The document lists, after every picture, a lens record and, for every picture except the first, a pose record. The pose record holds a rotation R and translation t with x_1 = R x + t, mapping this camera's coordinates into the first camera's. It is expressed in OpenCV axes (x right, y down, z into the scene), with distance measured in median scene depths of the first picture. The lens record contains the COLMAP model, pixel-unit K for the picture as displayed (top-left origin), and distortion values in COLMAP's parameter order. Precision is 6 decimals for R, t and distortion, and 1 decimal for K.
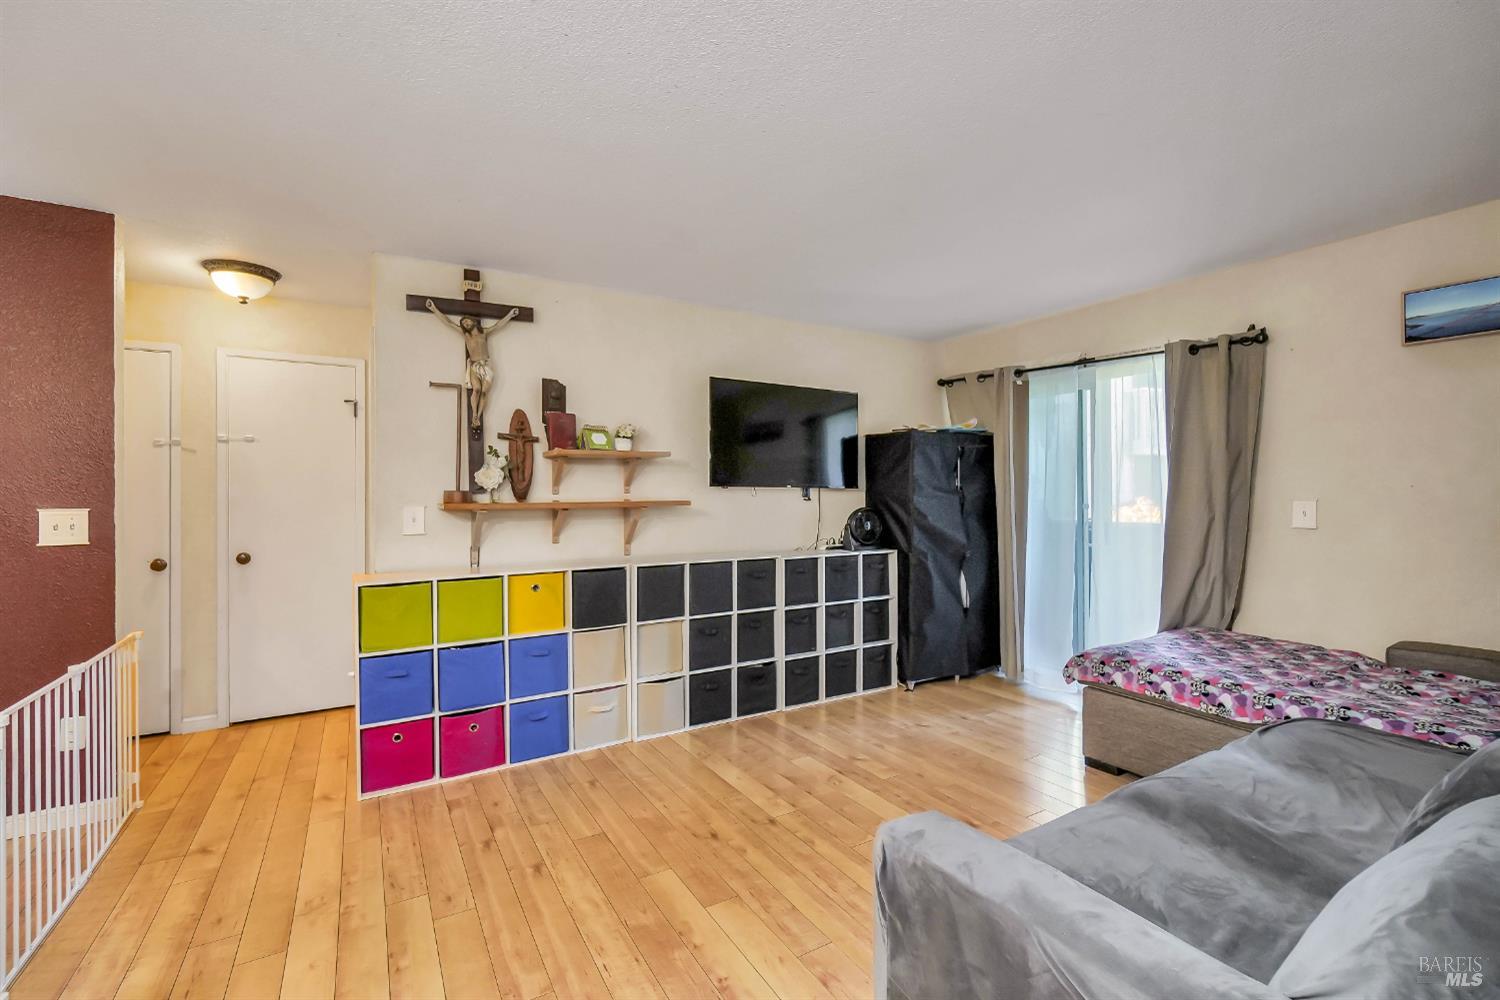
lens RADIAL K [[655.7, 0, 748.2], [0, 655.7, 492.5], [0, 0, 1]] dist [-0.008488, 0.004694]
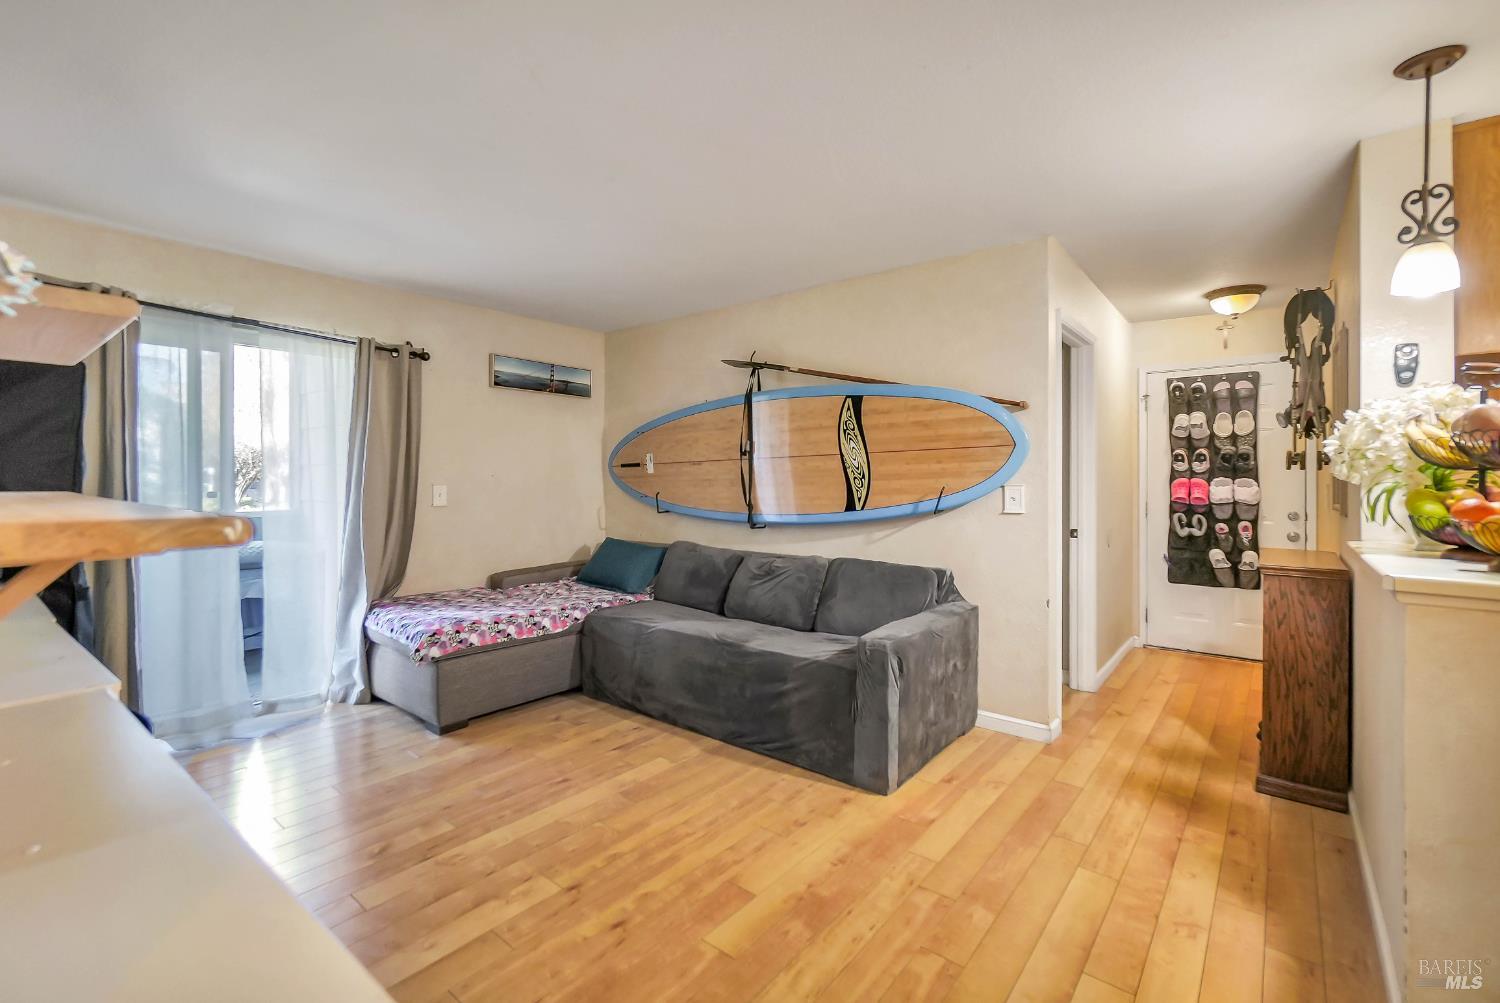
lens RADIAL K [[651.4, 0, 758.8], [0, 651.4, 479.3], [0, 0, 1]] dist [-0.008737, 0.004249]
pose [[-0.353917, 0.005016, 0.935263, -0.621418], [-0.002601, 0.999976, -0.006347, 0.006835], [-0.935273, -0.004679, -0.353896, 0.845418]]
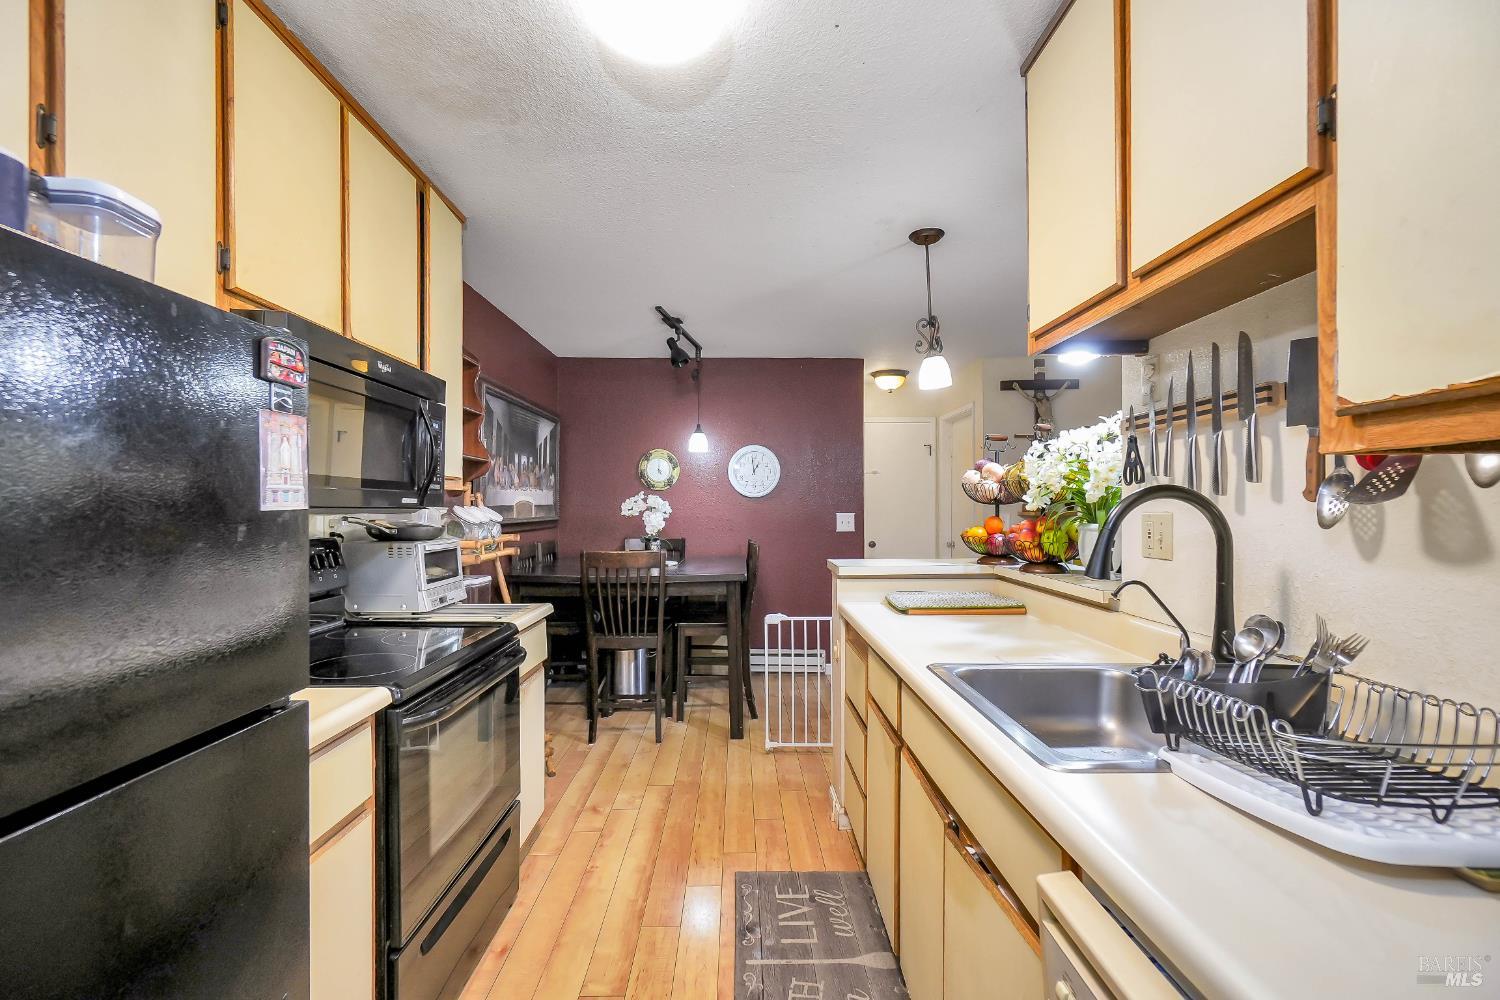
lens RADIAL K [[657.8, 0, 748.1], [0, 657.8, 508.3], [0, 0, 1]] dist [-0.001947, 0.004225]
pose [[0.869475, 0.004817, -0.493953, -0.258671], [0.000725, 0.999939, 0.011027, -0.009422], [0.493976, -0.009946, 0.869419, -0.688662]]
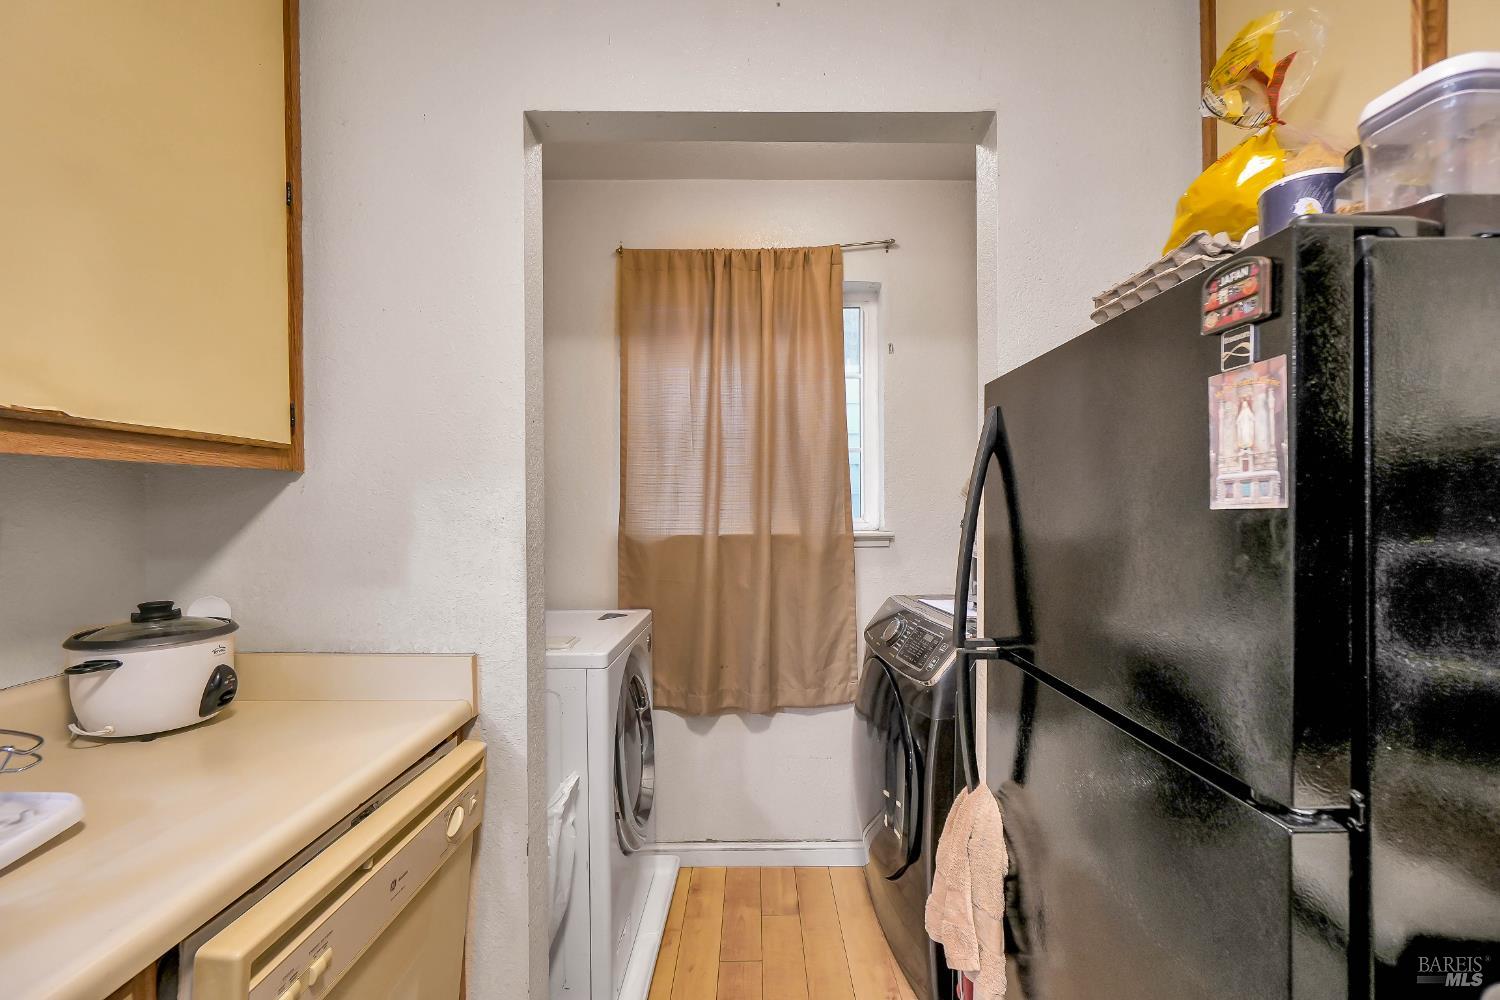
lens RADIAL K [[653.2, 0, 754.7], [0, 653.2, 511.8], [0, 0, 1]] dist [0.000652, 0.005283]
pose [[-0.864716, 0.002925, 0.502253, -0.533603], [0.004174, 0.999990, 0.001362, -0.005858], [-0.502244, 0.003274, -0.864720, -0.317966]]
